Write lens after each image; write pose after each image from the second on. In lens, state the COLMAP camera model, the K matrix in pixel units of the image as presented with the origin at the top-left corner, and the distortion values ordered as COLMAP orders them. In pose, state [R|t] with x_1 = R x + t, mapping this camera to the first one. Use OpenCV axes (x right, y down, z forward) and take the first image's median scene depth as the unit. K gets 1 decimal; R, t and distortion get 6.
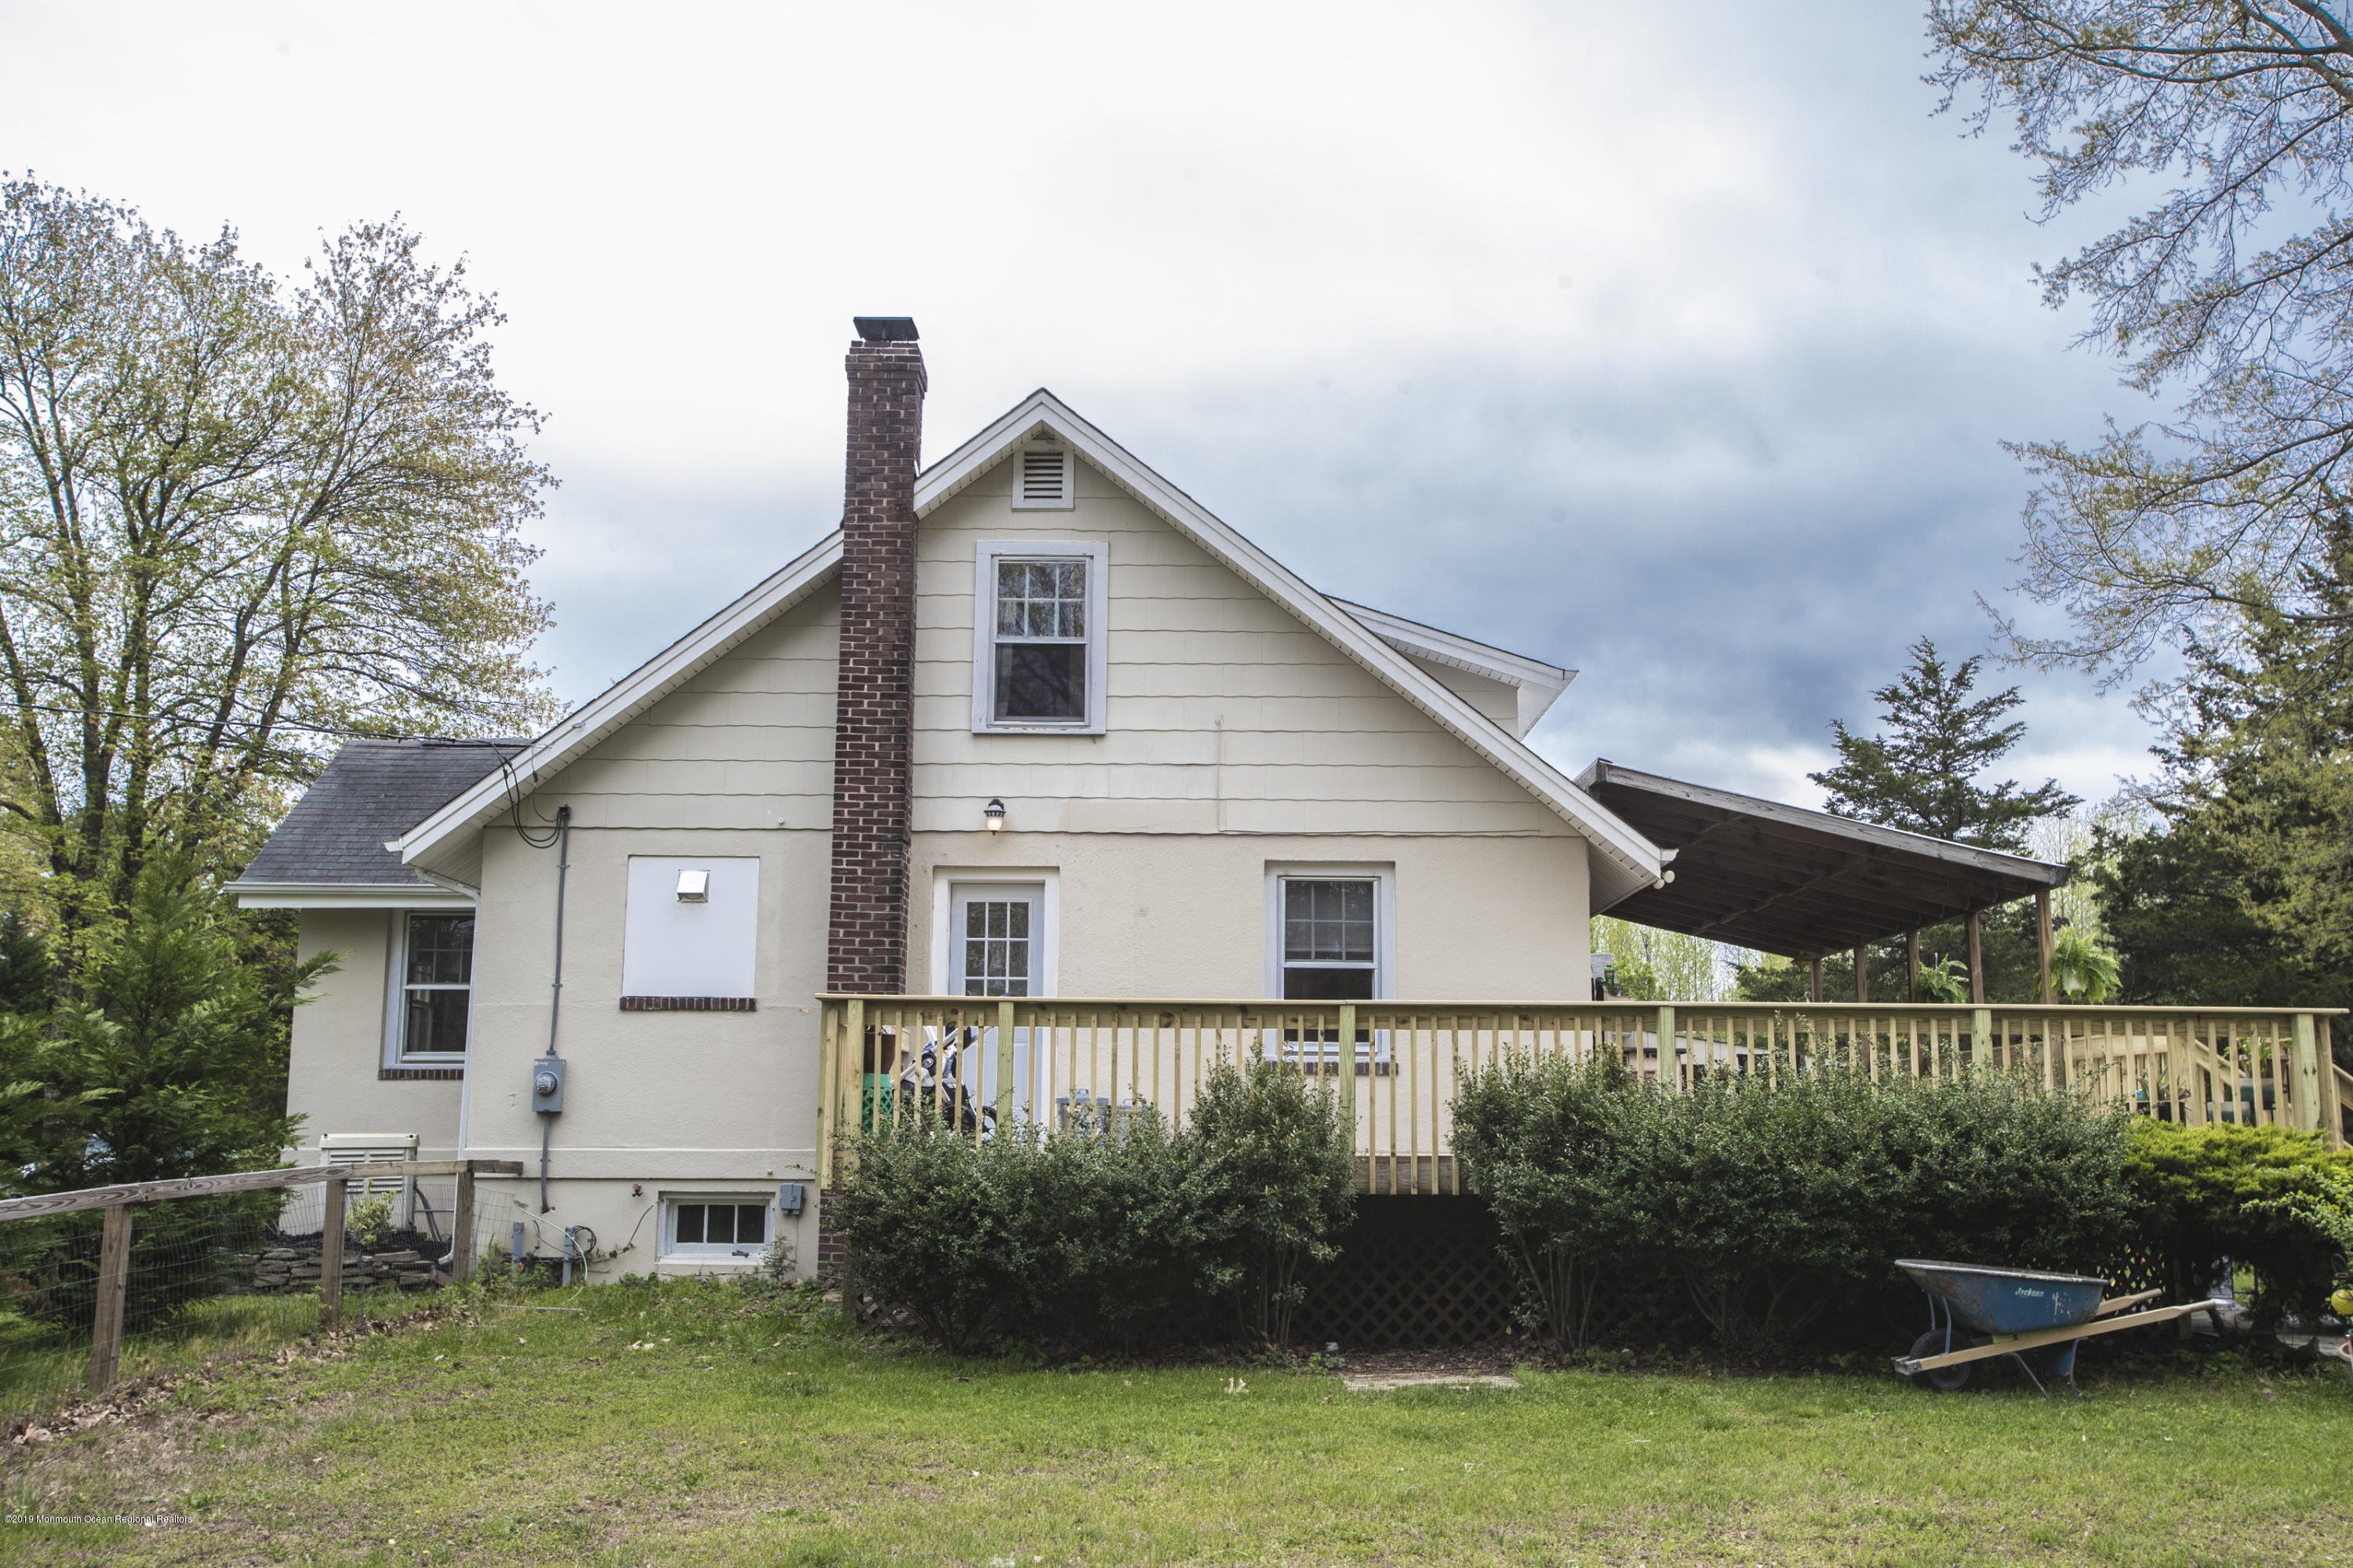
lens RADIAL K [[2195.3, 0, 1176.5], [0, 2195.3, 784.0], [0, 0, 1]] dist [0.048825, 0.018537]
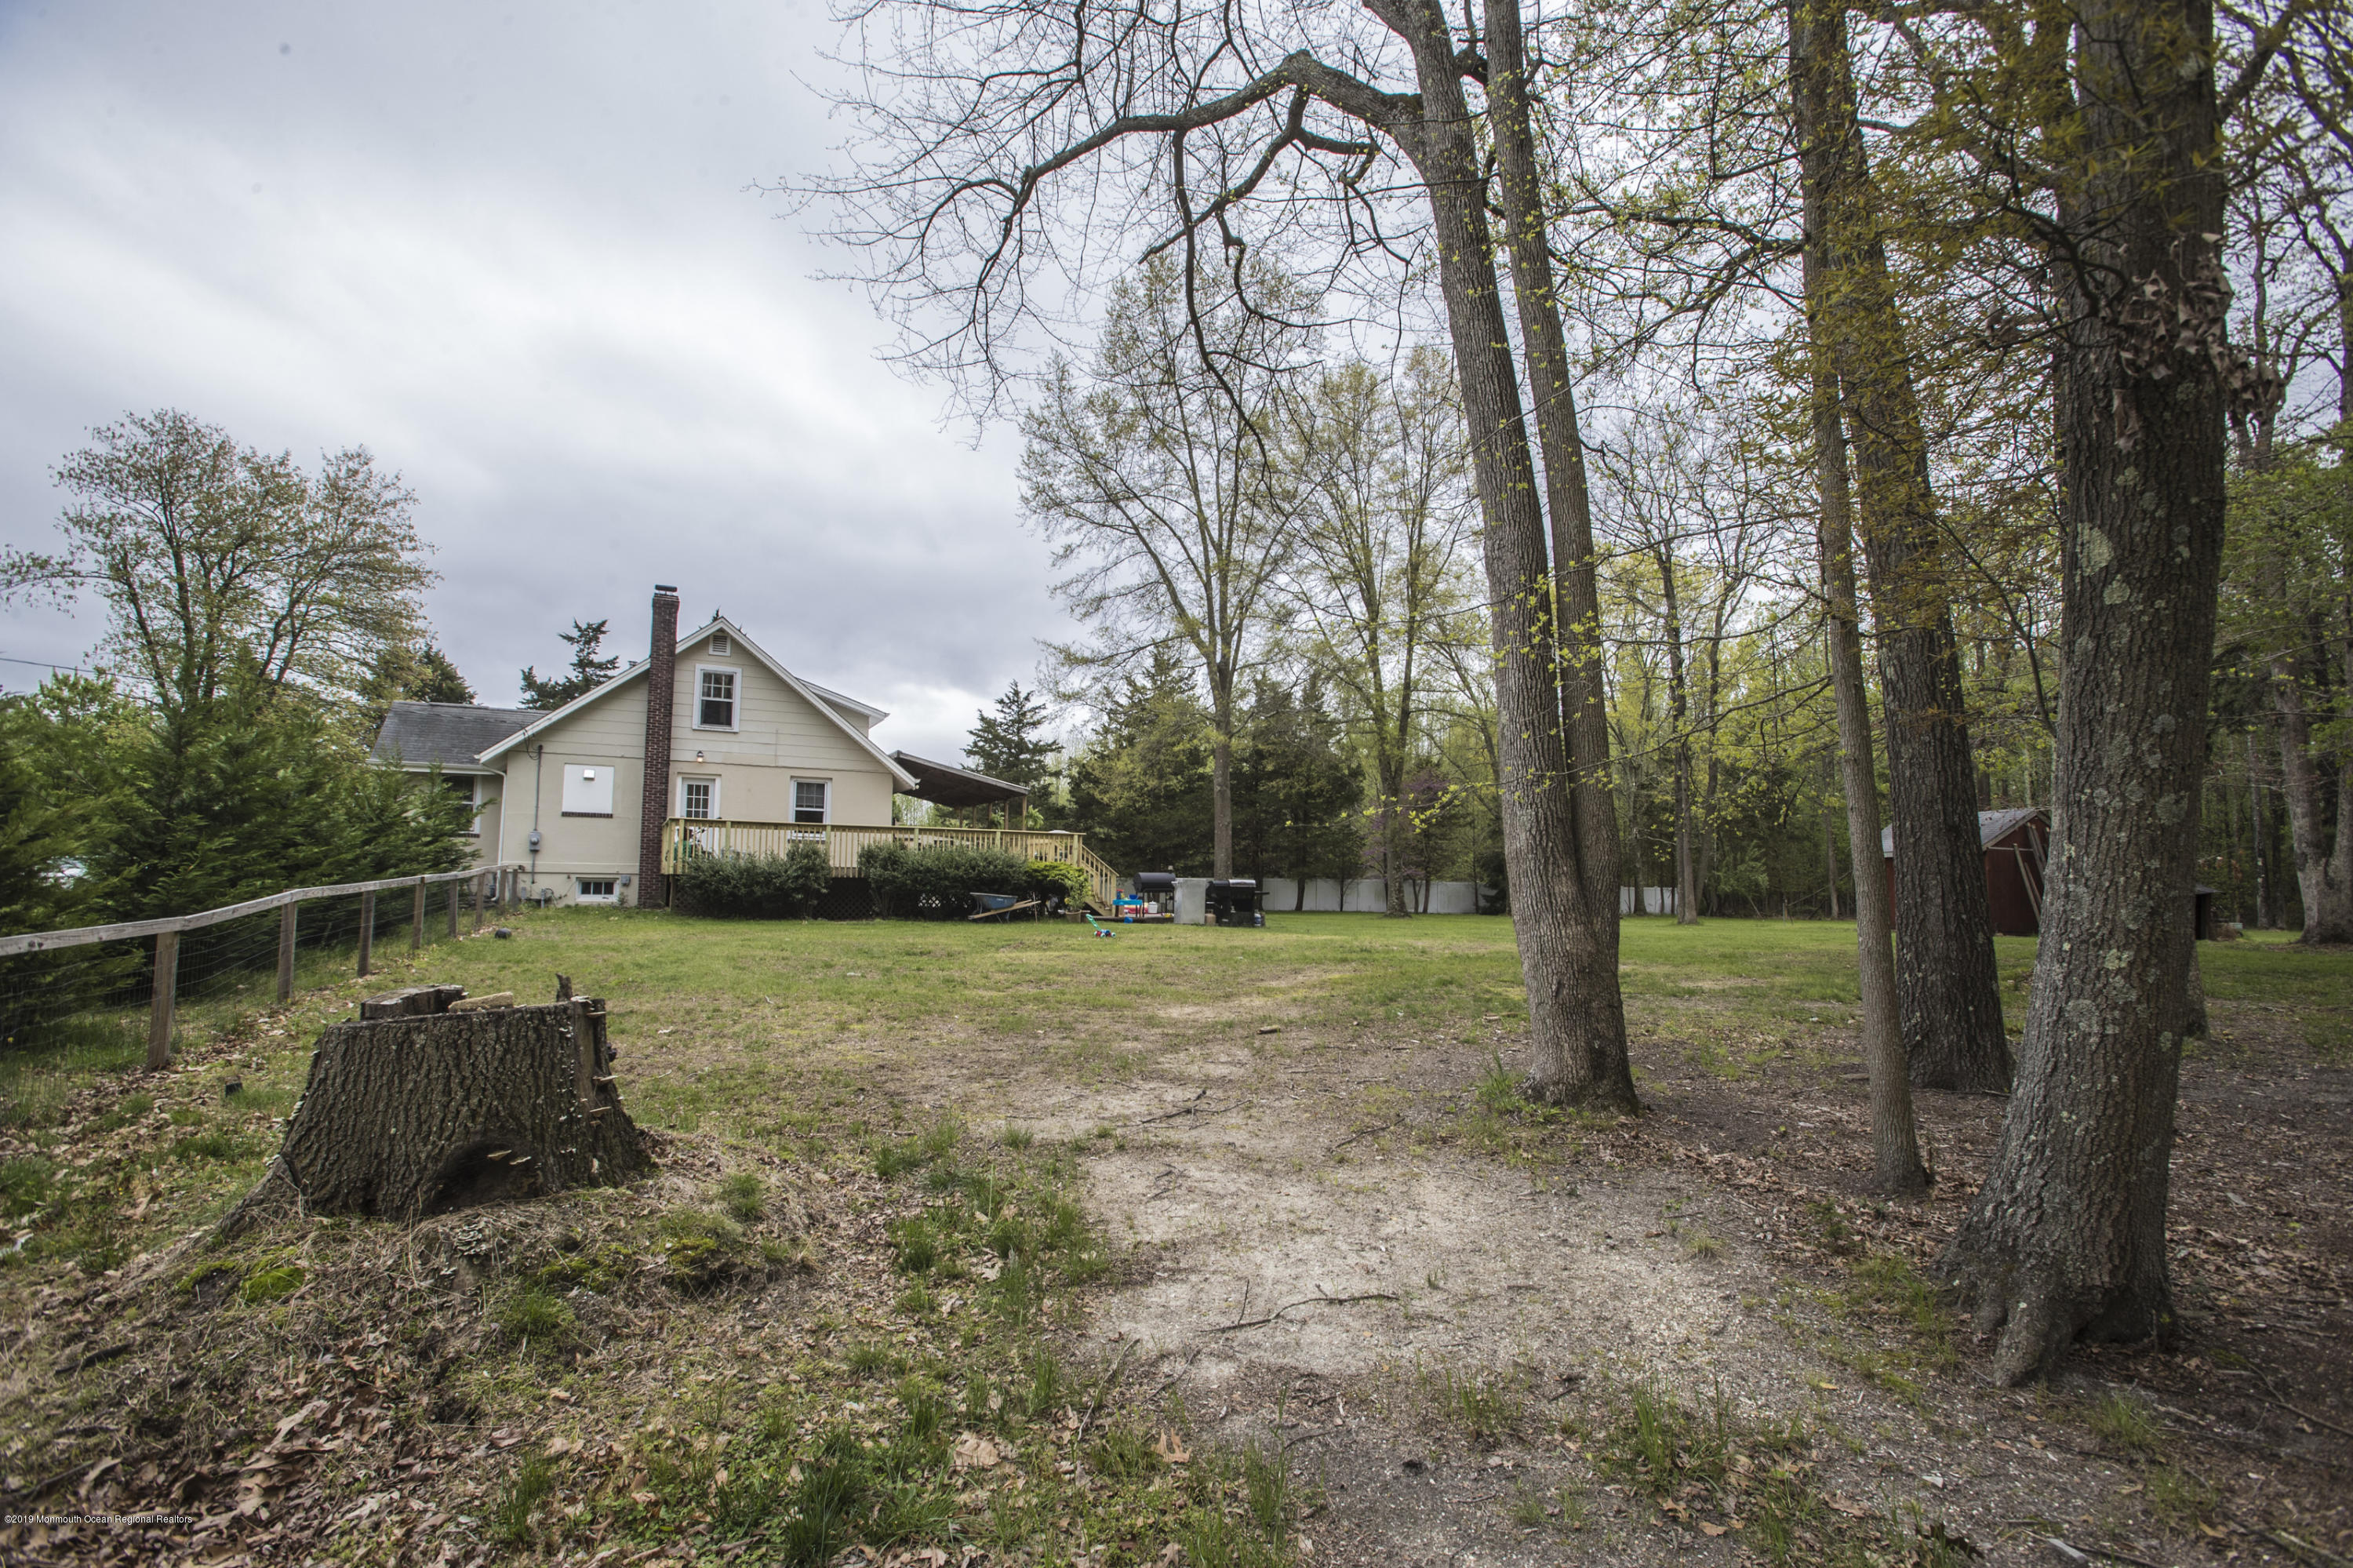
lens RADIAL K [[1069.3, 0, 1194.9], [0, 1069.3, 817.8], [0, 0, 1]] dist [-0.072956, 0.028702]
pose [[0.882133, 0.034545, 0.469731, -0.158183], [-0.083548, 0.992968, 0.083874, -0.080928], [-0.463530, -0.113233, 0.878816, -0.604278]]
